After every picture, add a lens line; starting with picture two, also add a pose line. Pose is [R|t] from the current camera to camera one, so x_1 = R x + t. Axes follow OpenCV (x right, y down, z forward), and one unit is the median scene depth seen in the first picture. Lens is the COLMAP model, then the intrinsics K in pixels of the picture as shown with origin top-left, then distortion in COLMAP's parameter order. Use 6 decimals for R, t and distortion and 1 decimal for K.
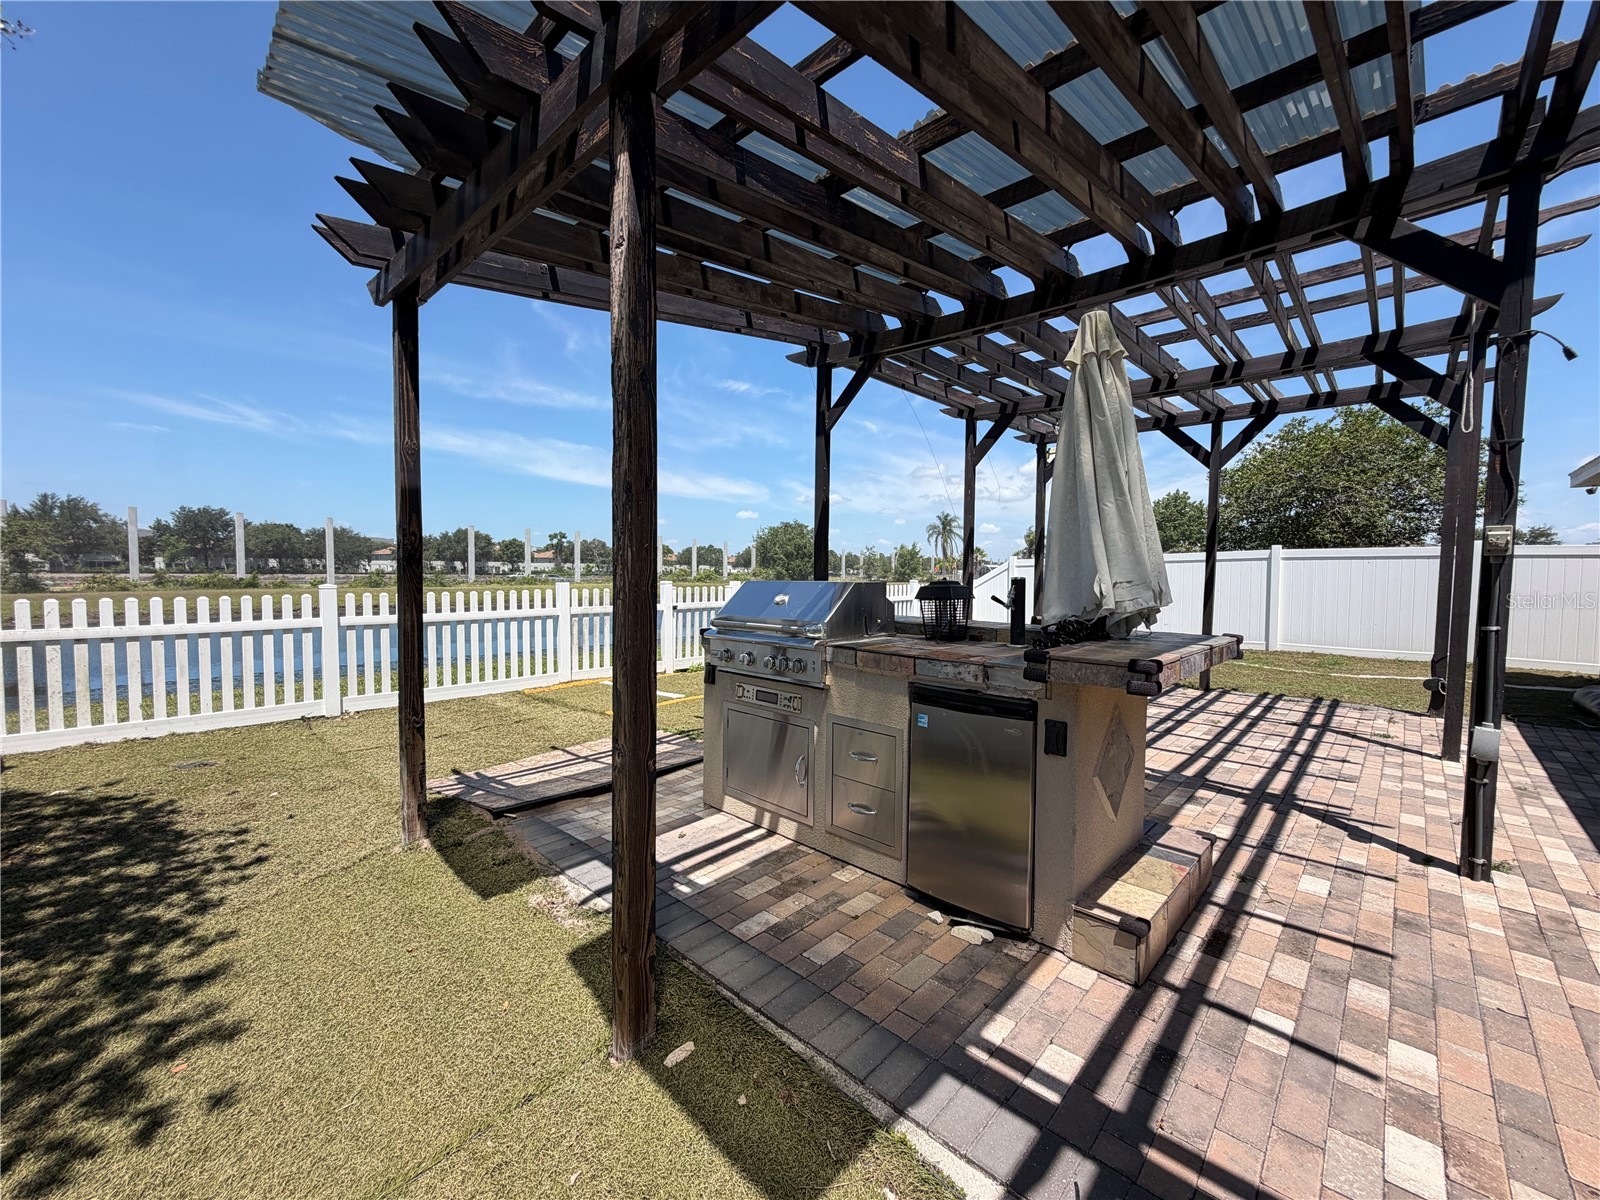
lens RADIAL K [[640.0, 0, 803.1], [0, 640.0, 605.2], [0, 0, 1]] dist [-0.001617, 0.000510]
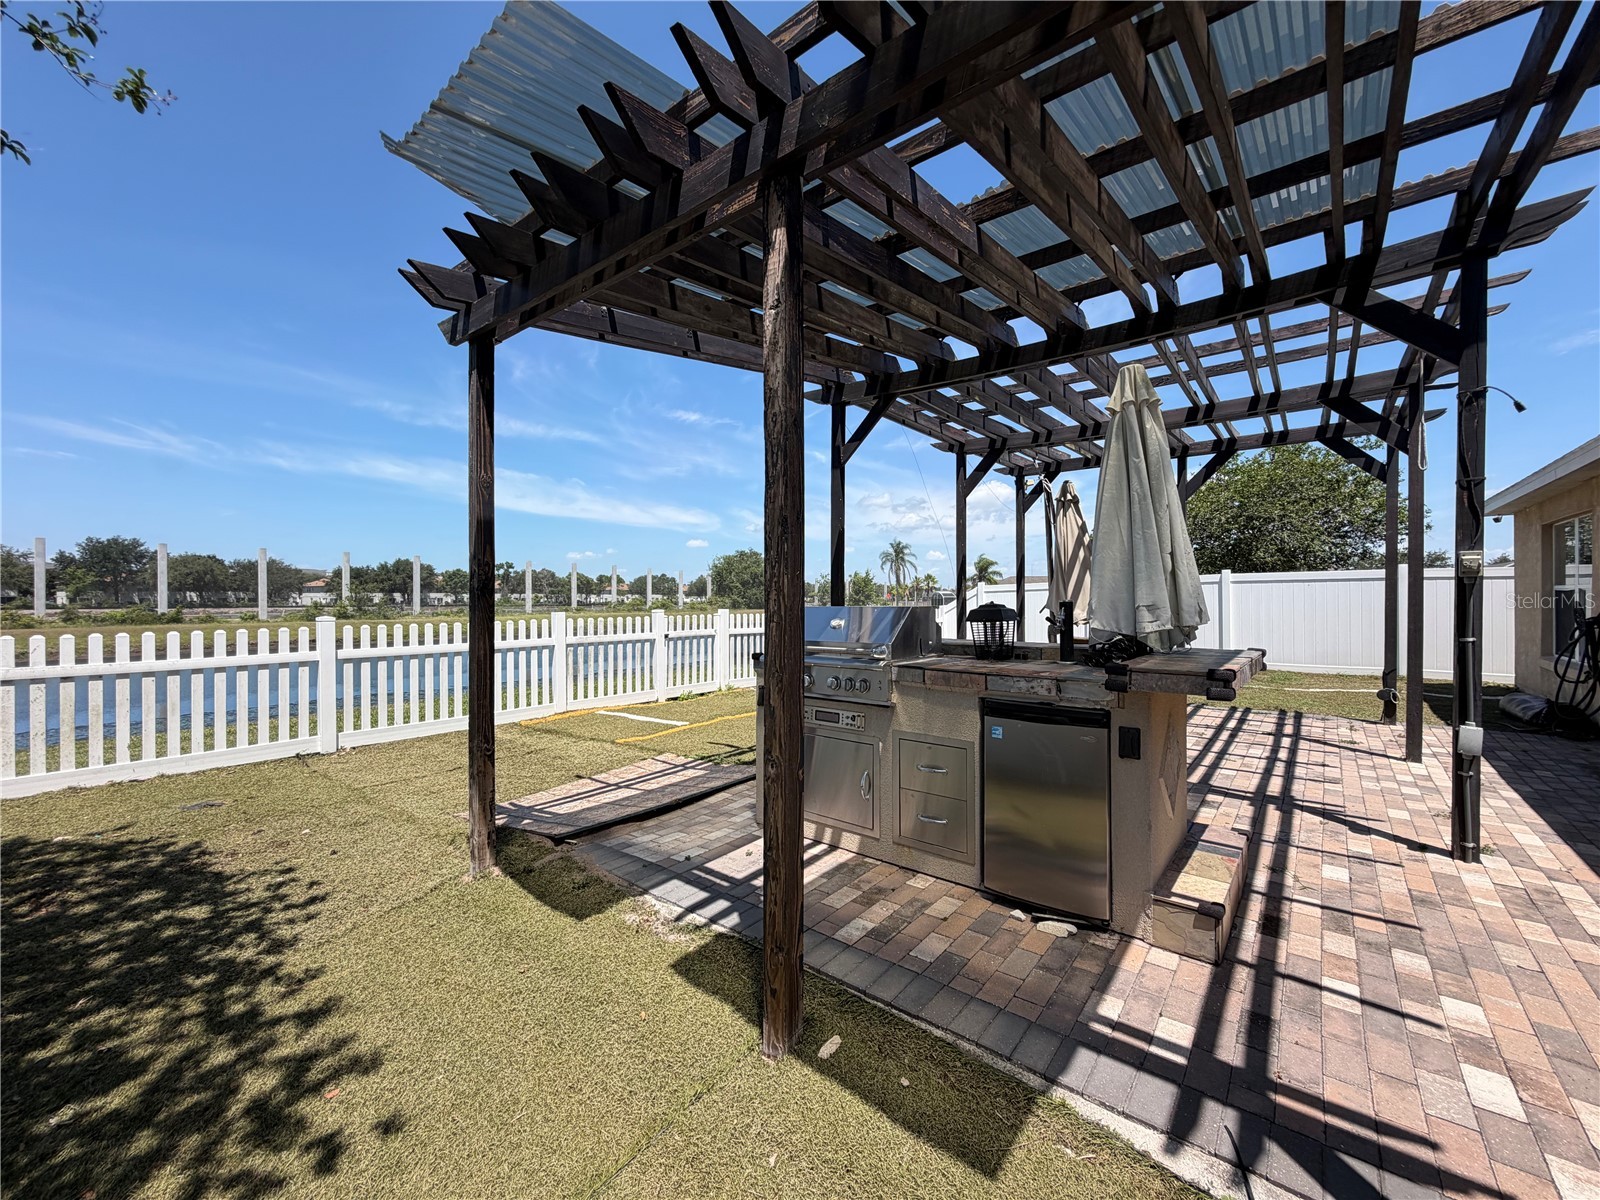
lens RADIAL K [[640.0, 0, 803.4], [0, 640.0, 604.9], [0, 0, 1]] dist [-0.001617, 0.000510]
pose [[0.997135, -0.011760, 0.074728, -0.155647], [0.015035, 0.998944, -0.043421, 0.004633], [-0.074138, 0.044420, 0.996258, -0.047819]]
